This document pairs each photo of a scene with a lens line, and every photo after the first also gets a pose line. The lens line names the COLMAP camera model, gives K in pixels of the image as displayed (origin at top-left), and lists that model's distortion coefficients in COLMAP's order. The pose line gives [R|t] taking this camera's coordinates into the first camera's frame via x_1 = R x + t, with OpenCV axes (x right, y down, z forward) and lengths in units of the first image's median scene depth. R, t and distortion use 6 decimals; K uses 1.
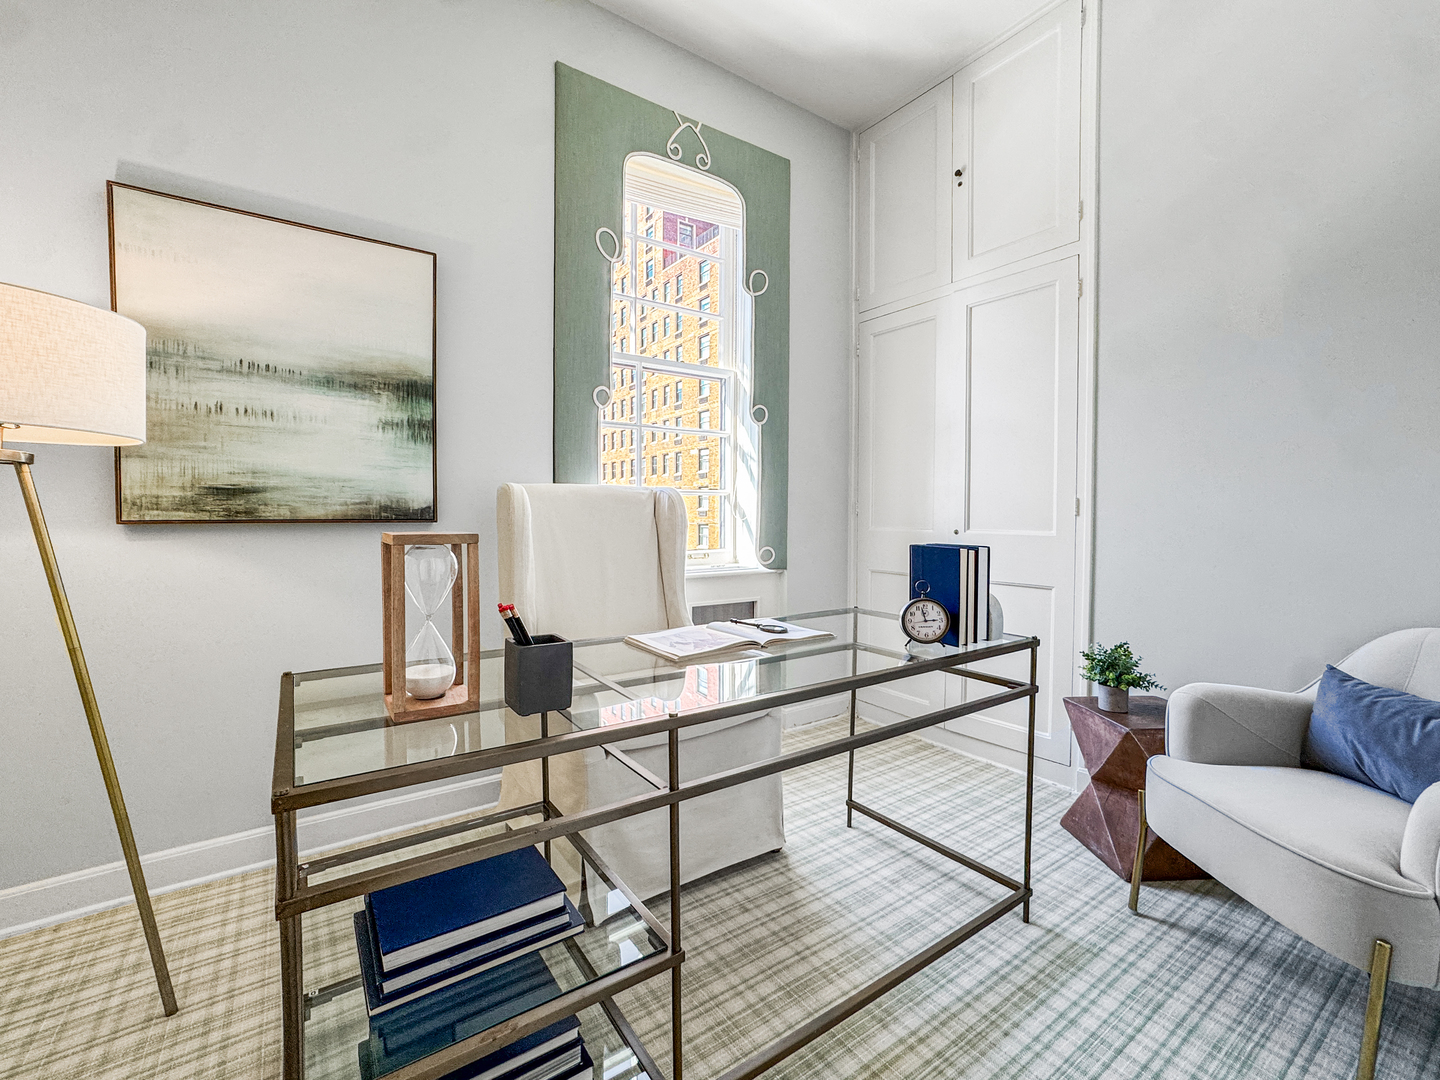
lens RADIAL K [[605.3, 0, 720.0], [0, 605.3, 540.0], [0, 0, 1]] dist [-0.047180, 0.023052]
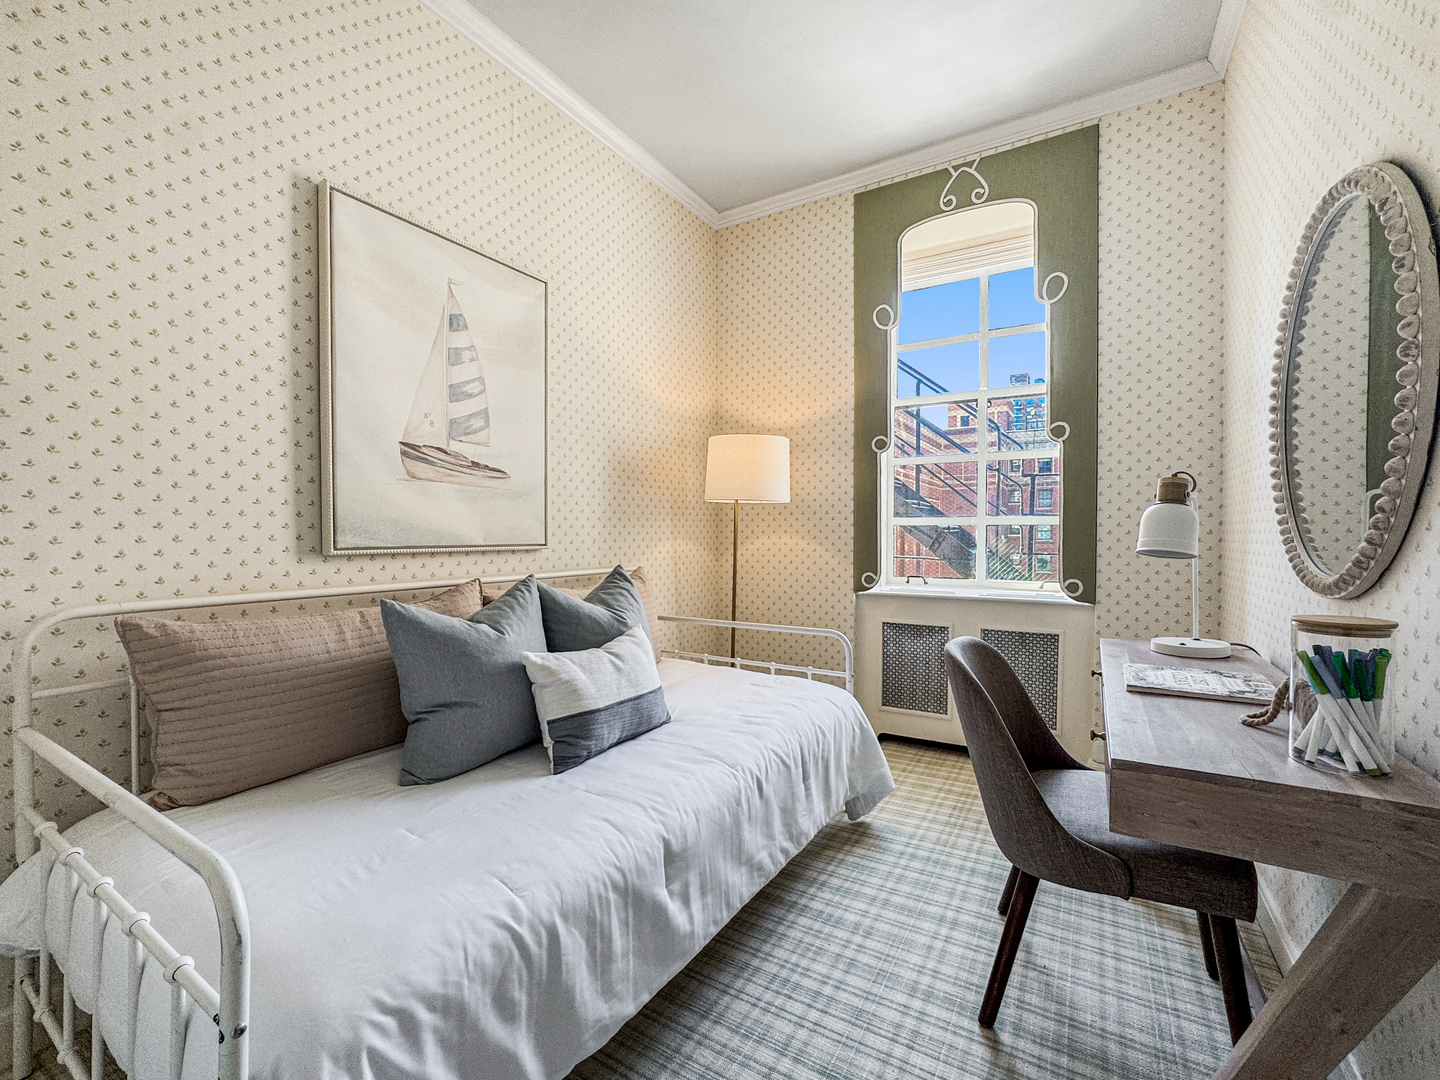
lens RADIAL K [[605.3, 0, 720.0], [0, 605.3, 540.0], [0, 0, 1]] dist [-0.047180, 0.023052]
pose [[0.424087, 0.008367, -0.905583, 0.689007], [-0.016101, 0.999869, 0.001697, -0.037019], [0.905478, 0.013861, 0.424166, 0.168240]]
